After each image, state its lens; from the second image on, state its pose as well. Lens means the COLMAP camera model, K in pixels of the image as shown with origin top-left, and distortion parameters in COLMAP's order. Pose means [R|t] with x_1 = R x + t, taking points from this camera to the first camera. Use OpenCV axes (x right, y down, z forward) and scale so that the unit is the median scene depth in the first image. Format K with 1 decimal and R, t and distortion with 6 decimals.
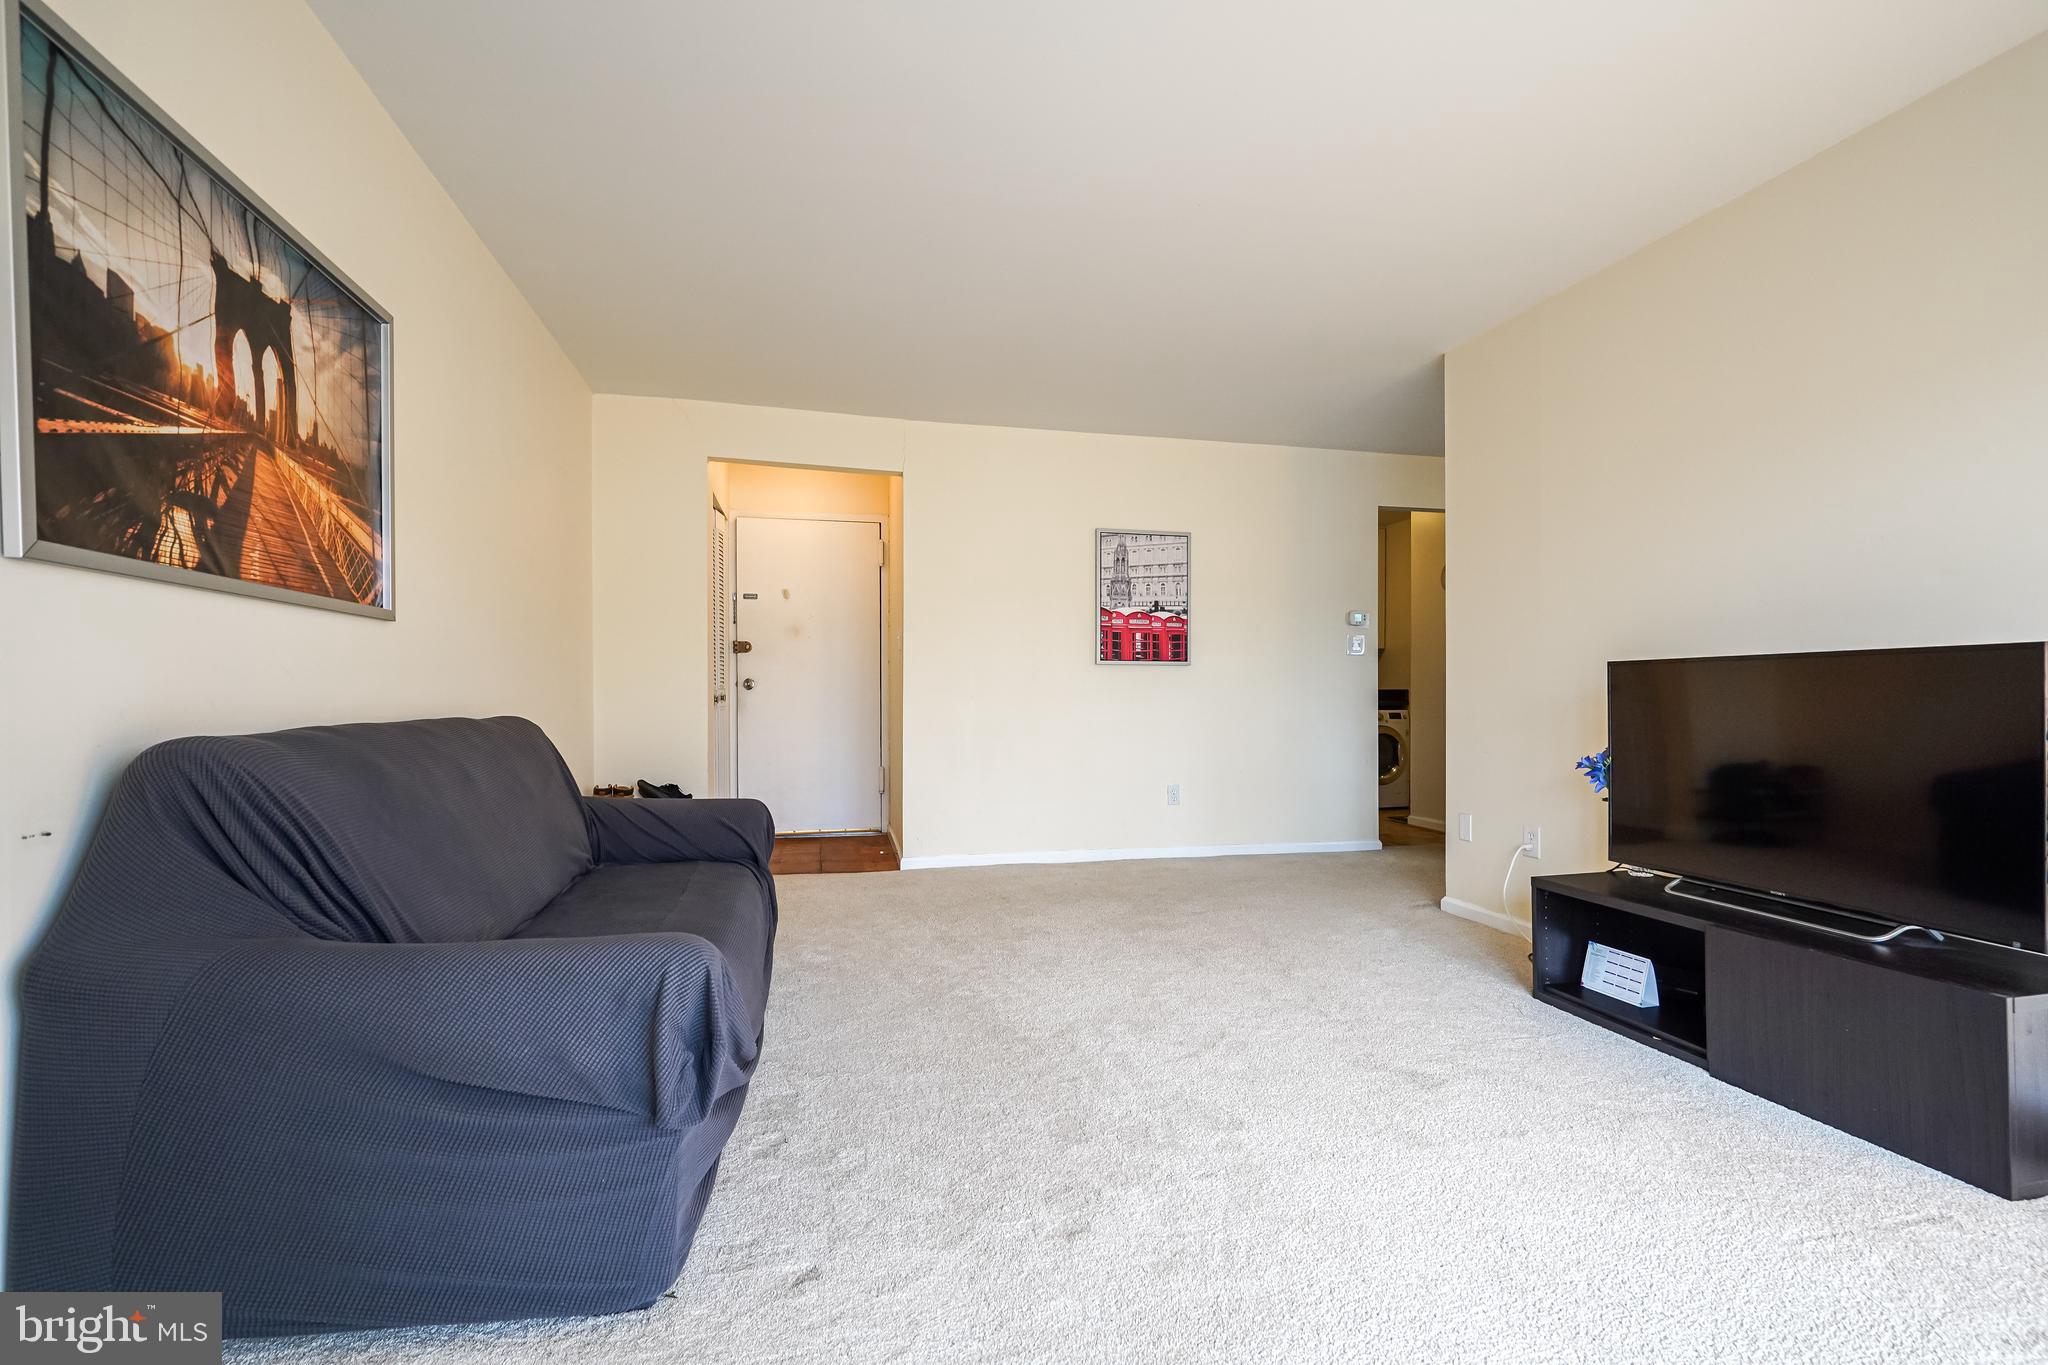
lens RADIAL K [[936.0, 0, 1018.8], [0, 936.0, 687.3], [0, 0, 1]] dist [0.000248, 0.000066]
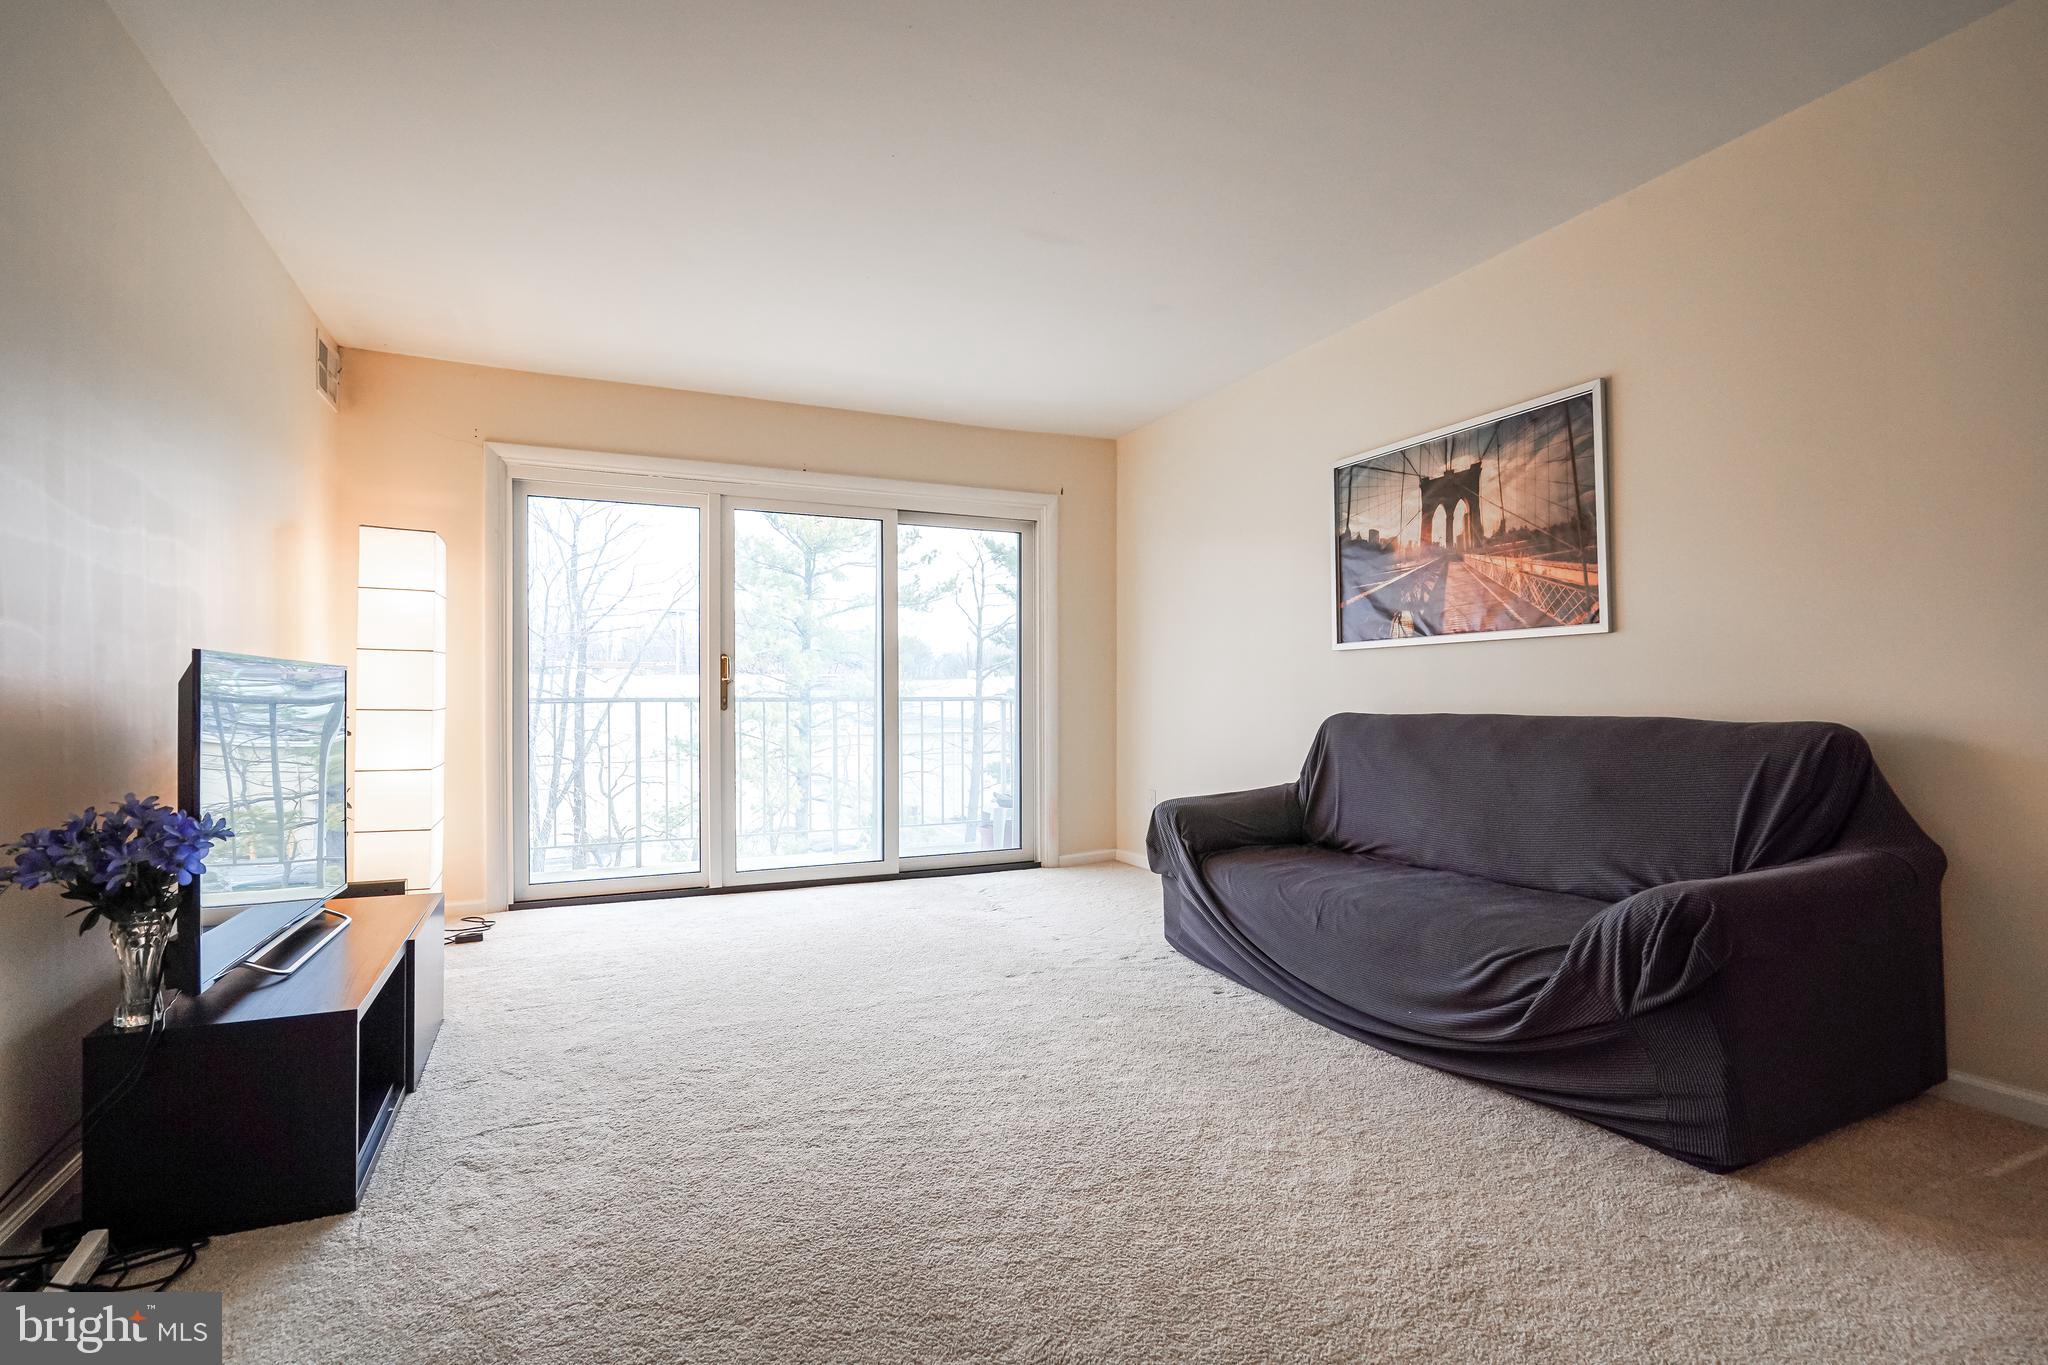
lens RADIAL K [[1002.2, 0, 1022.6], [0, 1002.2, 686.7], [0, 0, 1]] dist [0.001901, 0.000004]
pose [[-0.979797, 0.006766, -0.199880, 0.426720], [0.009116, 0.999900, -0.010839, 0.006192], [0.199786, -0.012442, -0.979761, 2.881429]]
